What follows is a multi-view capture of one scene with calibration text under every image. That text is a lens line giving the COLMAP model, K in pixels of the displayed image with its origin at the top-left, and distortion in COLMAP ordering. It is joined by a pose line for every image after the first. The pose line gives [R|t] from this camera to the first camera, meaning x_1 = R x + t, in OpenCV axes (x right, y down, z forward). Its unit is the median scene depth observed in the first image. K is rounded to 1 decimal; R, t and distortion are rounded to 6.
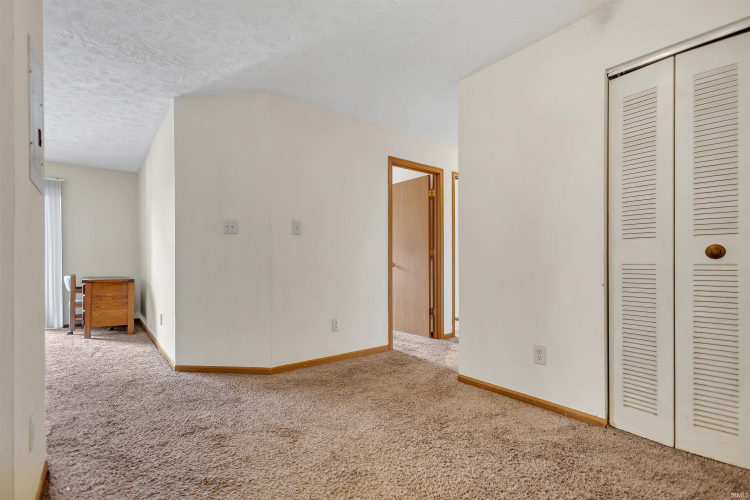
lens RADIAL K [[360.2, 0, 375.6], [0, 360.2, 257.7], [0, 0, 1]] dist [0.013296, -0.003095]
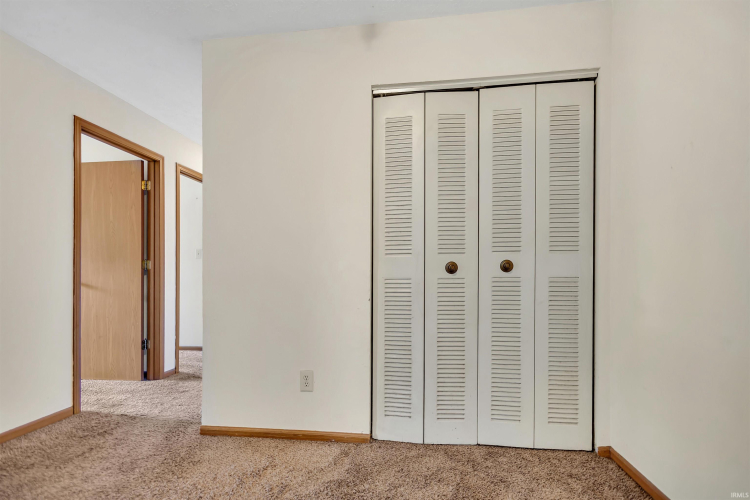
lens RADIAL K [[360.2, 0, 368.4], [0, 360.2, 269.0], [0, 0, 1]] dist [0.013296, -0.003095]
pose [[0.720961, 0.007075, 0.692939, -0.054989], [-0.001859, 0.999964, -0.008275, -0.001254], [-0.692973, 0.004678, 0.720949, 0.246876]]
